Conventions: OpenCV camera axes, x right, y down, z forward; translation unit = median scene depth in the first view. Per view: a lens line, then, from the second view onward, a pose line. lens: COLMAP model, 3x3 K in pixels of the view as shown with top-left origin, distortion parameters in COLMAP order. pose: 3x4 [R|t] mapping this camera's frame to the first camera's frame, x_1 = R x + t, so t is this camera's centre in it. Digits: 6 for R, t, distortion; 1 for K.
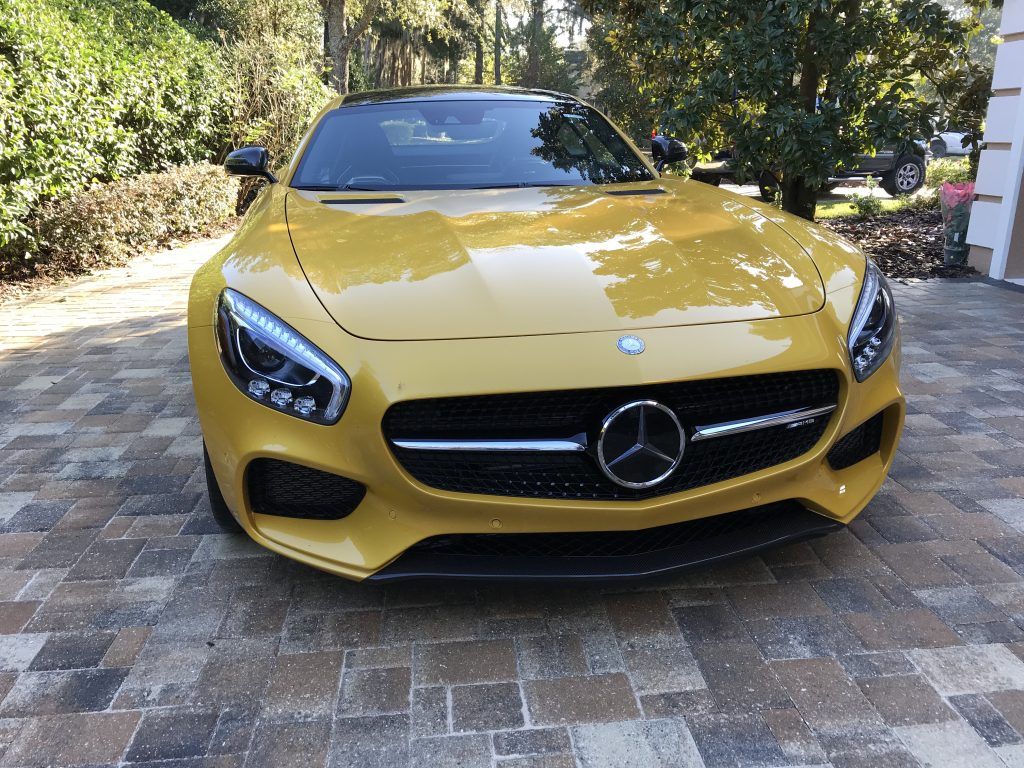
lens RADIAL K [[840.6, 0, 508.9], [0, 840.6, 386.4], [0, 0, 1]] dist [0.010609, 0.006163]
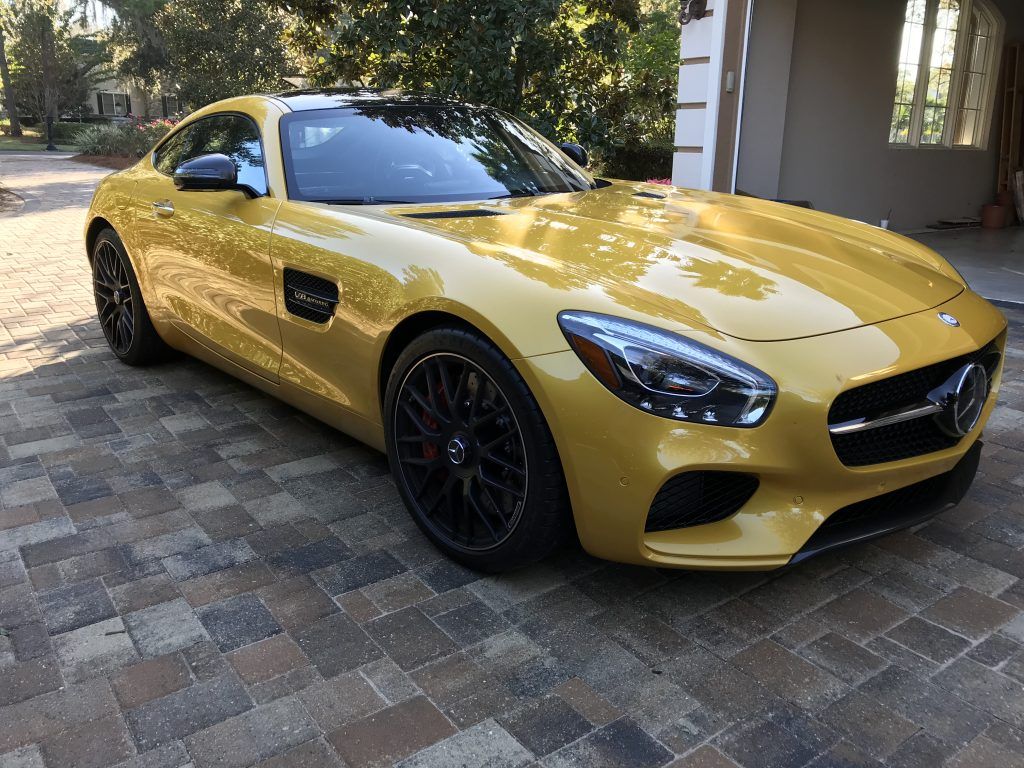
lens RADIAL K [[840.6, 0, 507.4], [0, 840.6, 381.3], [0, 0, 1]] dist [0.010609, 0.006163]
pose [[0.865136, -0.140757, 0.481380, -1.000434], [0.142834, 0.989211, 0.032548, -0.091106], [-0.480768, 0.040598, 0.875908, 0.230697]]
